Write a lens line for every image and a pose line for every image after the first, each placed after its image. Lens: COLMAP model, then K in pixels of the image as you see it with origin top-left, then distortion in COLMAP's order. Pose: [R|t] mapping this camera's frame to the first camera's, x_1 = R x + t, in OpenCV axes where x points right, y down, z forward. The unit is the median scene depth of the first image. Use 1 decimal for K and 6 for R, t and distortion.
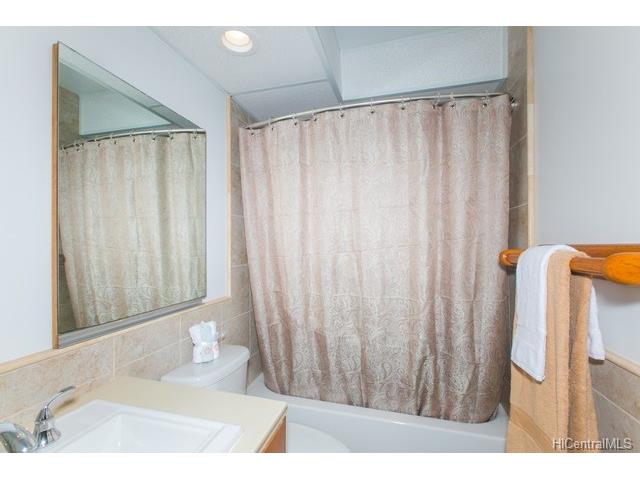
lens RADIAL K [[291.3, 0, 319.8], [0, 291.3, 243.7], [0, 0, 1]] dist [0.004620, -0.000829]
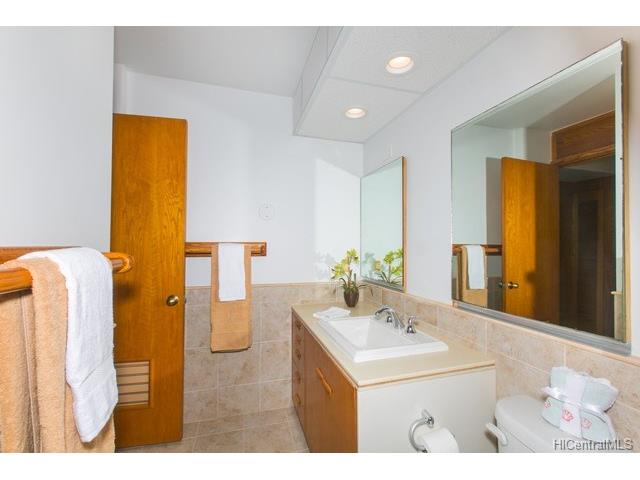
lens RADIAL K [[291.3, 0, 320.1], [0, 291.3, 242.7], [0, 0, 1]] dist [0.004620, -0.000829]
pose [[-0.854610, -0.004569, -0.519250, 0.542505], [0.000825, 0.999948, -0.010157, -0.002039], [0.519269, -0.009109, -0.854562, 1.672774]]
